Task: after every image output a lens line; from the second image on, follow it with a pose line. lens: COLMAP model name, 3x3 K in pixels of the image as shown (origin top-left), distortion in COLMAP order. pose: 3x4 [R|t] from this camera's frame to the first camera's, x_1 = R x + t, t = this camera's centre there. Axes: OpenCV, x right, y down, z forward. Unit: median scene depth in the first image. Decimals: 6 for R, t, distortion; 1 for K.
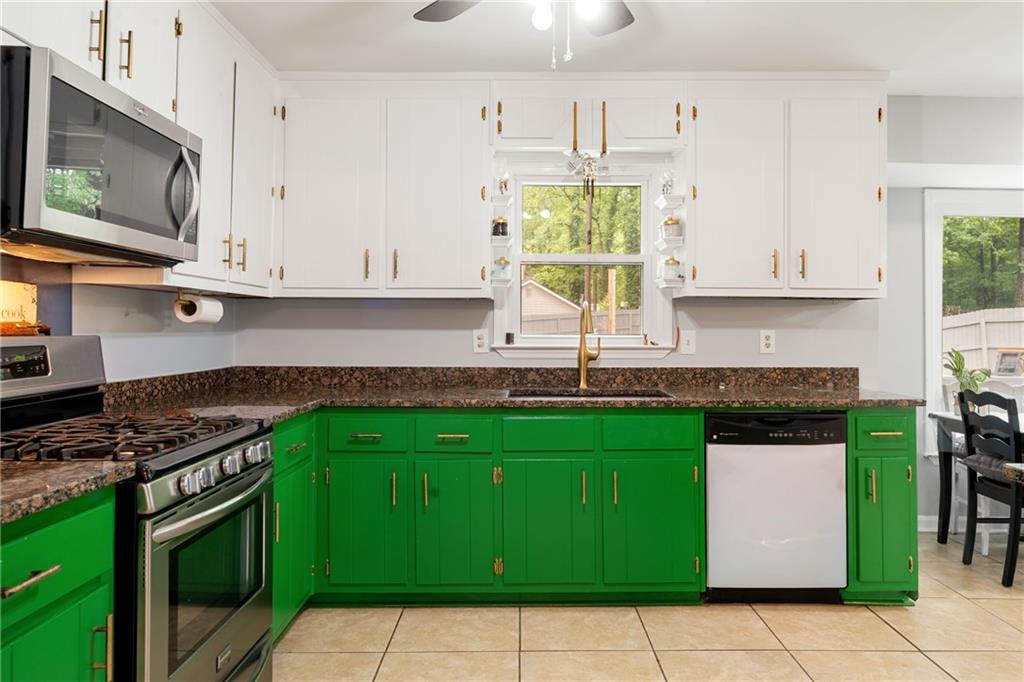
lens RADIAL K [[699.0, 0, 537.3], [0, 699.0, 317.7], [0, 0, 1]] dist [0.003584, -0.001440]
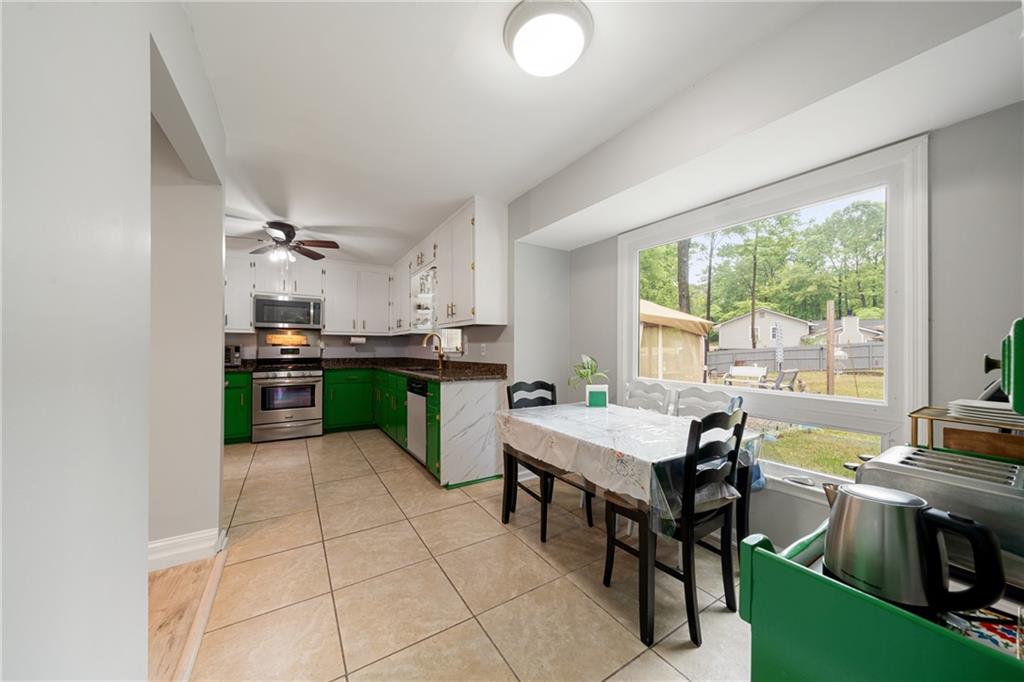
lens RADIAL K [[353.1, 0, 510.9], [0, 353.1, 350.1], [0, 0, 1]] dist [-0.004096, -0.000756]
pose [[0.512686, -0.000882, -0.858575, 1.395890], [0.011811, 0.999912, 0.006025, 0.036591], [0.858495, -0.013230, 0.512652, 0.656771]]
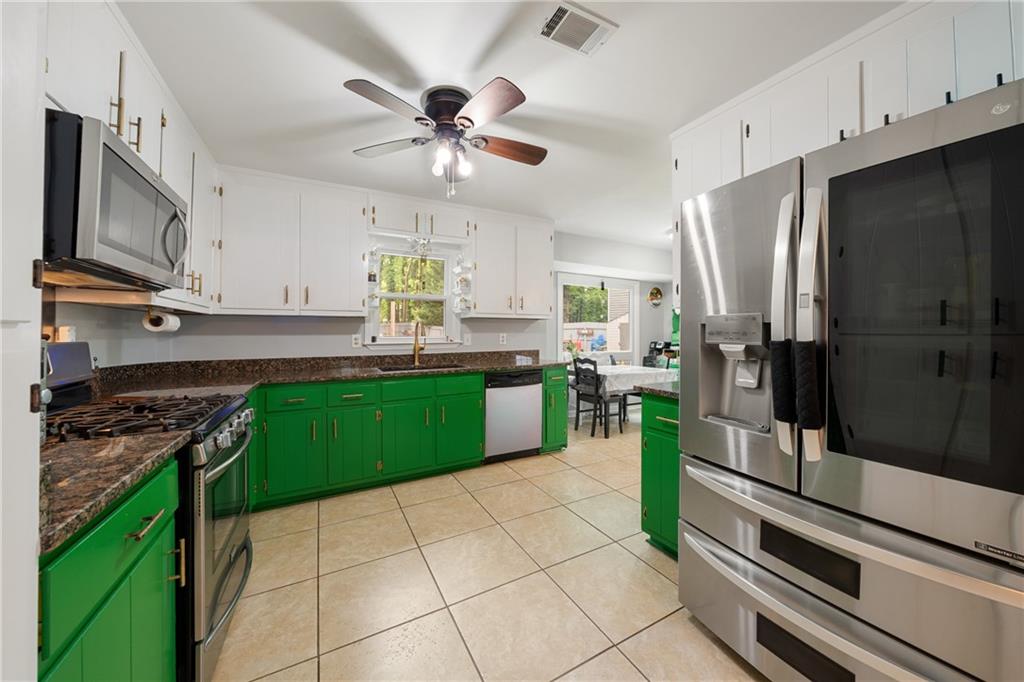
lens RADIAL K [[353.1, 0, 517.4], [0, 353.1, 332.0], [0, 0, 1]] dist [-0.004096, -0.000756]
pose [[0.884602, -0.005954, 0.466309, -0.155475], [0.000055, 0.999920, 0.012661, -0.000698], [-0.466347, -0.011174, 0.884531, 0.030741]]
